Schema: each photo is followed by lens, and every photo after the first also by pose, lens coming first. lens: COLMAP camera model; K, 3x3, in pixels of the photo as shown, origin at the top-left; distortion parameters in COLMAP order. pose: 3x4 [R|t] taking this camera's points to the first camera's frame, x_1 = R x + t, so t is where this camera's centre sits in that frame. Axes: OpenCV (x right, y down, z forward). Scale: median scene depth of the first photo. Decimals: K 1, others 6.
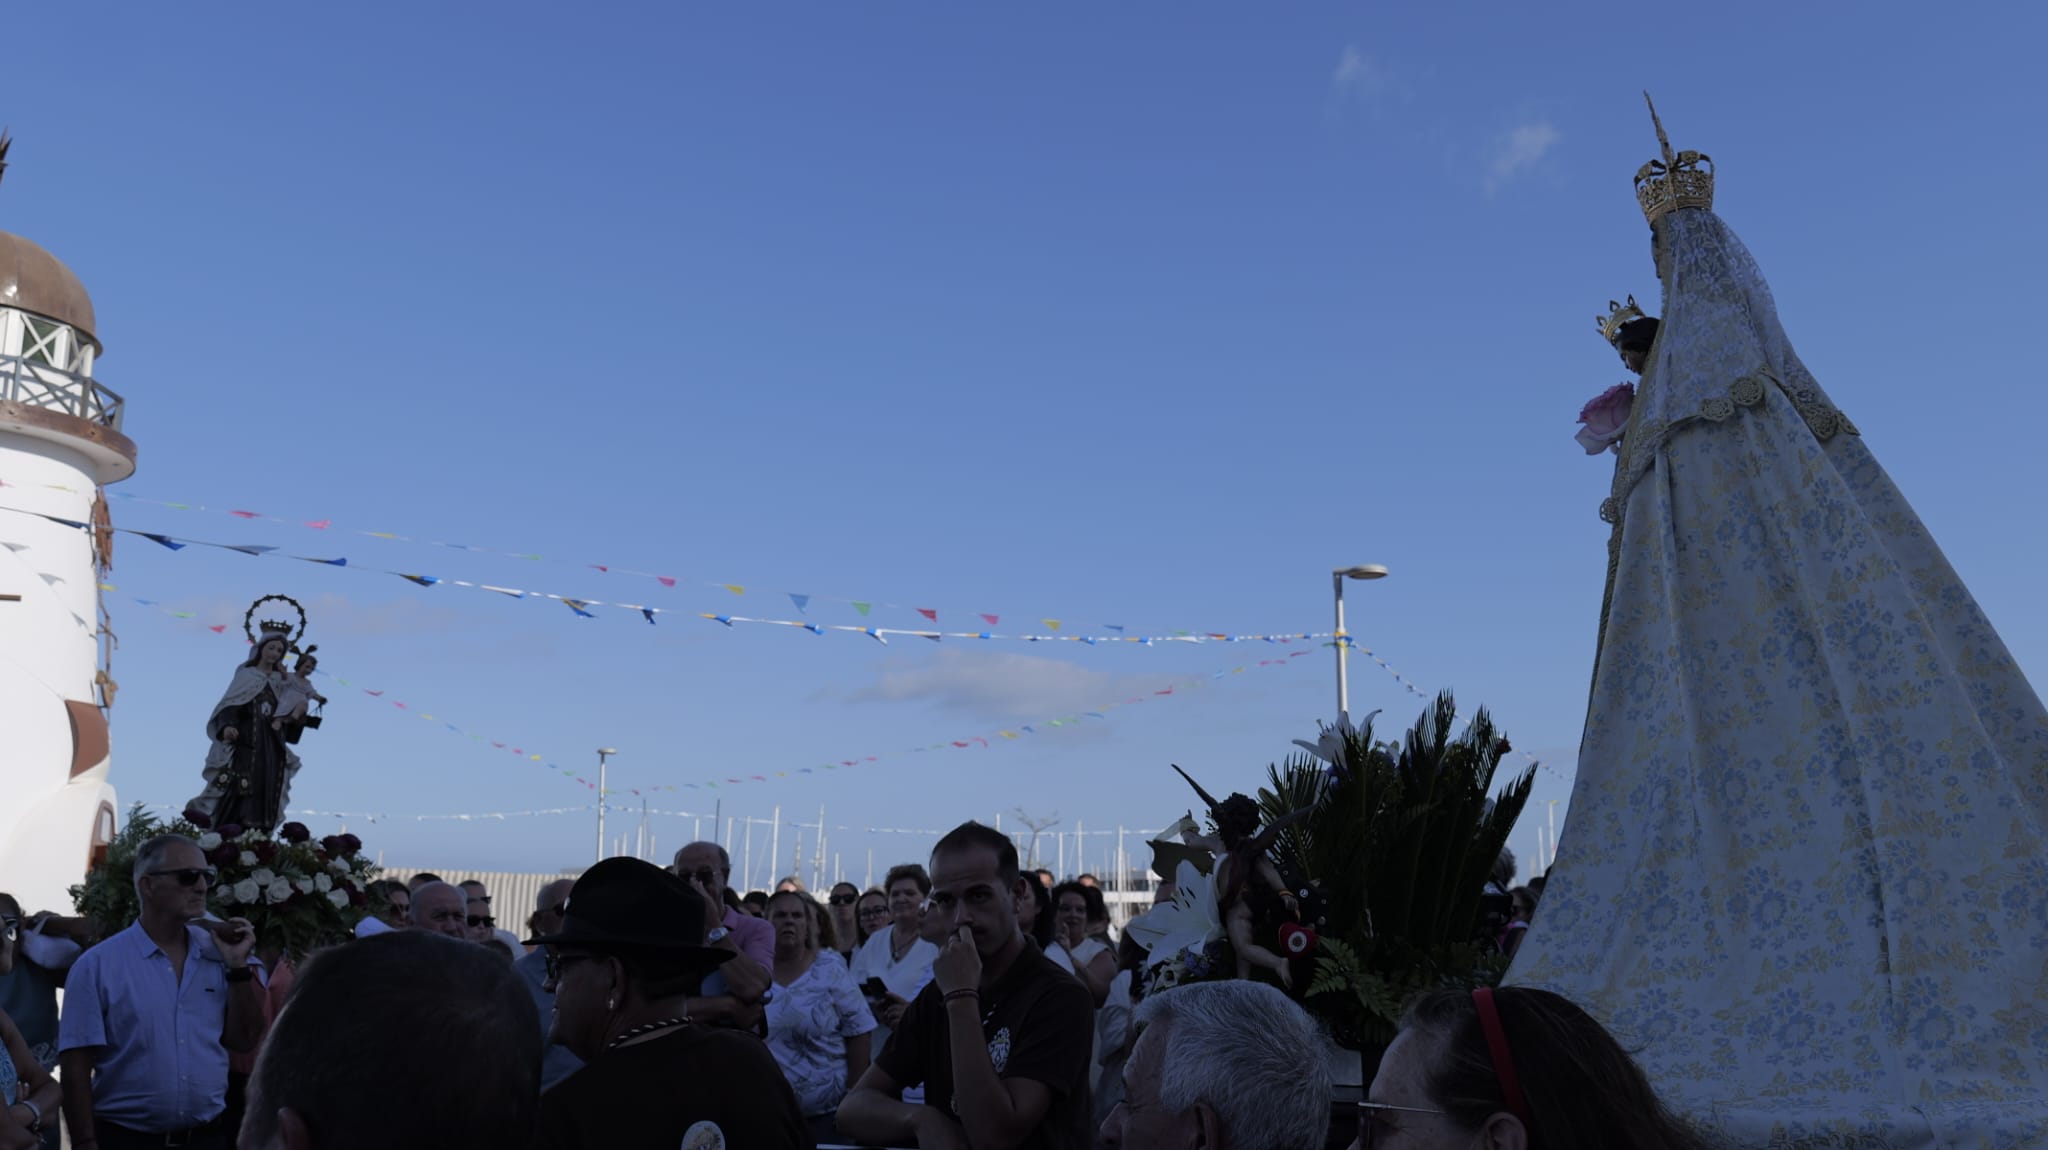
lens RADIAL K [[1683.1, 0, 1029.2], [0, 1683.1, 580.5], [0, 0, 1]] dist [-0.026405, 0.020759]
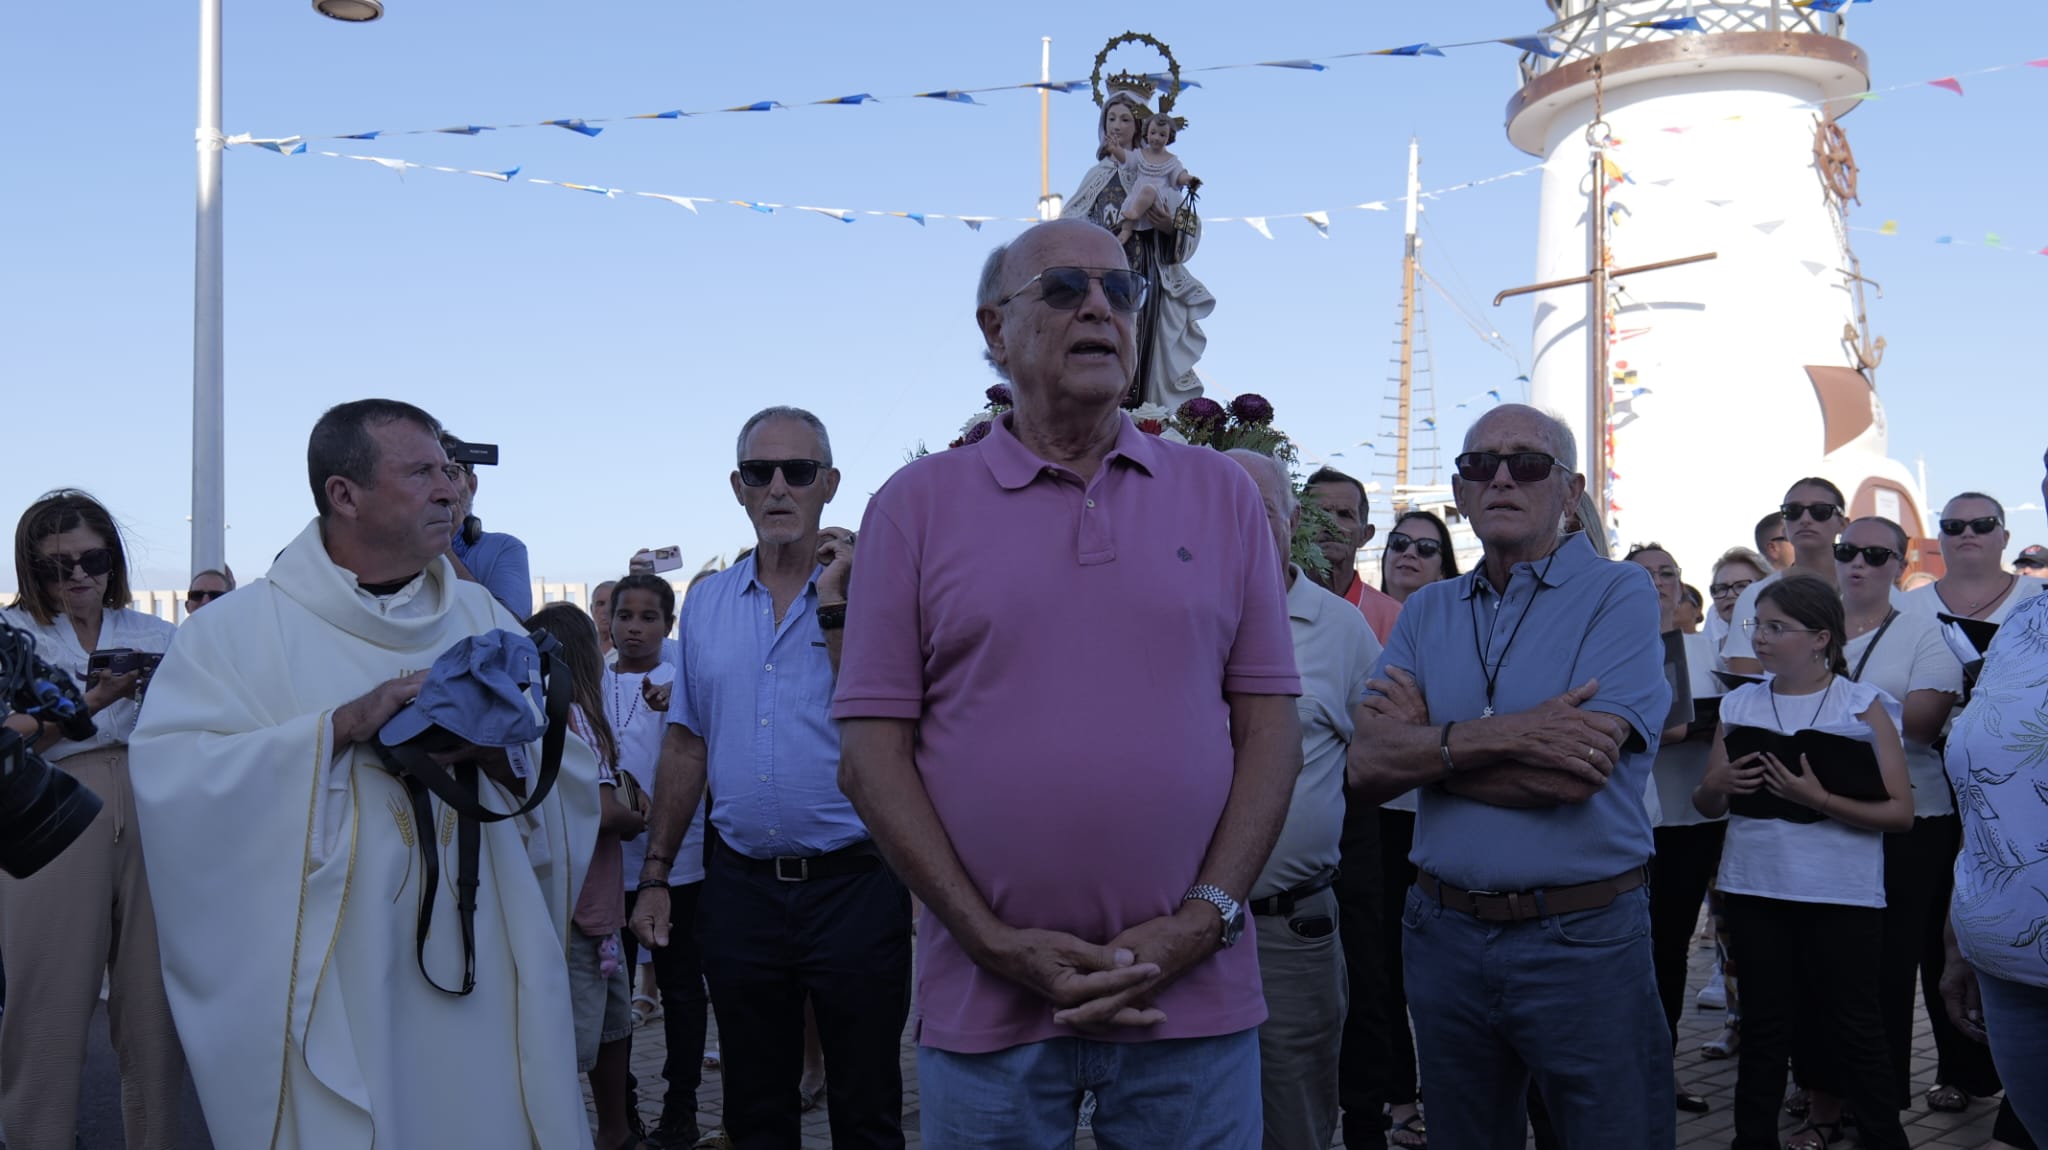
lens RADIAL K [[1683.1, 0, 1029.2], [0, 1683.1, 580.5], [0, 0, 1]] dist [-0.026405, 0.020759]
pose [[0.393412, -0.050072, -0.917998, 0.039613], [0.192978, 0.980768, 0.029206, 0.076878], [0.898881, -0.188643, 0.395509, 0.291052]]
